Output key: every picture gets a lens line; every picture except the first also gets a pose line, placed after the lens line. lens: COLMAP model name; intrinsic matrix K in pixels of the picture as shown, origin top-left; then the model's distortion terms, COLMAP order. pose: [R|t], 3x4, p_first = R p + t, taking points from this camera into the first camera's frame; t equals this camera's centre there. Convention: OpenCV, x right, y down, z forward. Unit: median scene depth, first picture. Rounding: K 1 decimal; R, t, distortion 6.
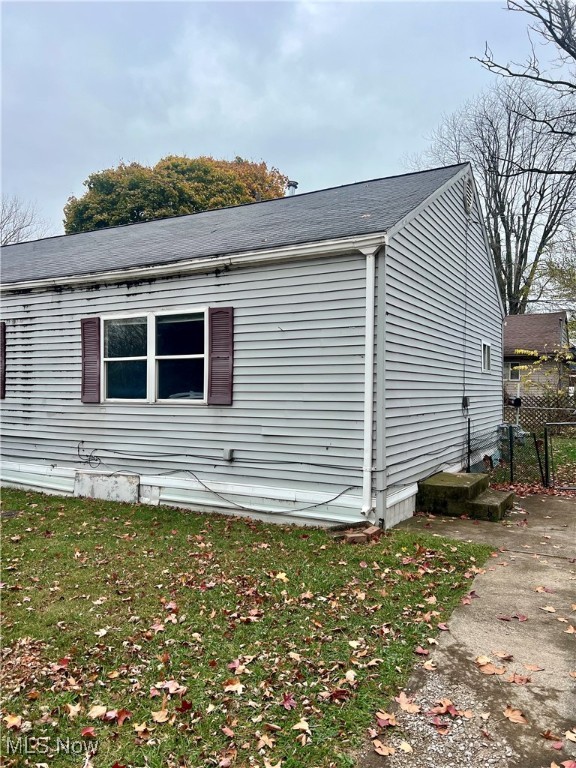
lens RADIAL K [[575.5, 0, 290.3], [0, 575.5, 388.9], [0, 0, 1]] dist [0.050557, -0.052715]
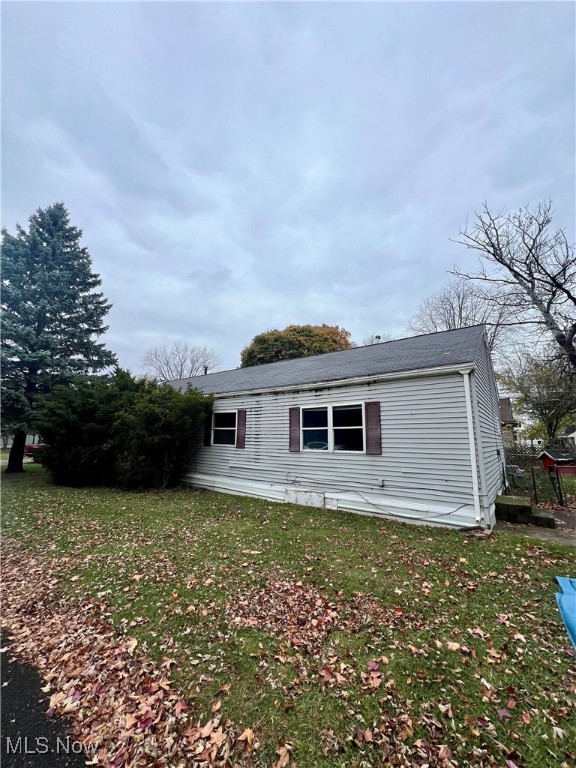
lens RADIAL K [[305.4, 0, 287.6], [0, 305.4, 383.2], [0, 0, 1]] dist [-0.003241, 0.000343]
pose [[0.990084, -0.019957, -0.139051, -0.251887], [-0.005828, 0.983169, -0.182605, -0.016002], [0.140355, 0.181604, 0.973304, -0.032137]]
